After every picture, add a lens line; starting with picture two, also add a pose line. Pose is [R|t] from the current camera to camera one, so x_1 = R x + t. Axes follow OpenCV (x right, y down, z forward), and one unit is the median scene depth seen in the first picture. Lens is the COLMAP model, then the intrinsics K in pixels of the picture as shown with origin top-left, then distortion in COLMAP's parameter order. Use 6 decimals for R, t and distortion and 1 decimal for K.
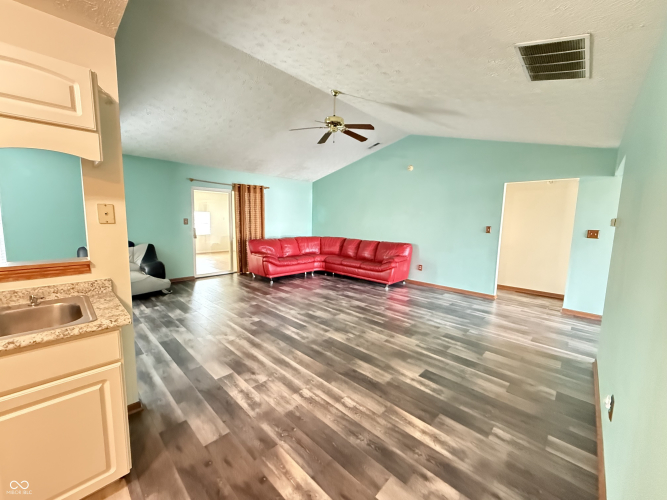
lens RADIAL K [[264.4, 0, 335.6], [0, 264.4, 252.1], [0, 0, 1]] dist [-0.000933, -0.000488]
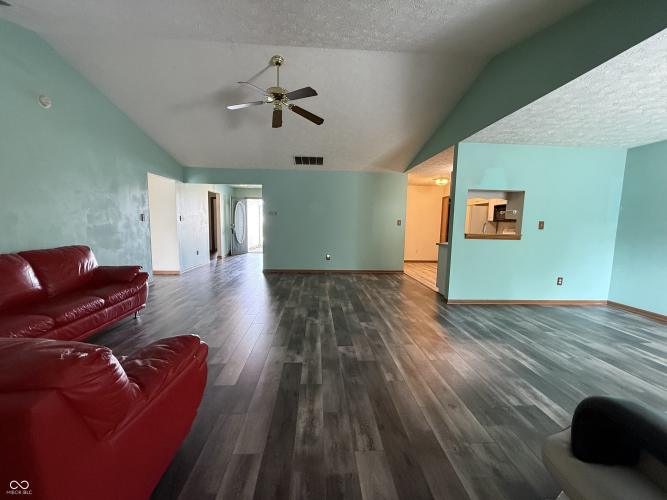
lens RADIAL K [[264.4, 0, 330.2], [0, 264.4, 248.3], [0, 0, 1]] dist [-0.000933, -0.000488]
pose [[-0.719007, -0.108549, 0.686474, -0.679441], [0.051978, 0.976563, 0.208860, -0.159212], [-0.693057, 0.185853, -0.696513, 1.391142]]
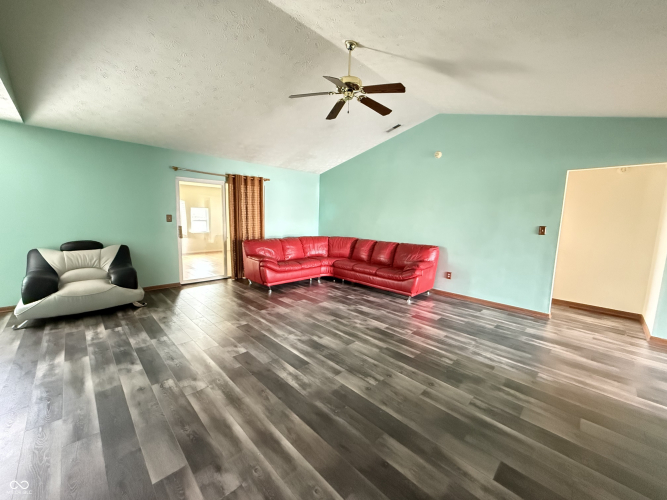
lens RADIAL K [[264.4, 0, 334.4], [0, 264.4, 250.7], [0, 0, 1]] dist [-0.000933, -0.000488]
pose [[0.999480, 0.008280, -0.031170, -0.016675], [-0.008136, 0.999956, 0.004733, -0.026115], [0.031207, -0.004477, 0.999503, 0.223003]]
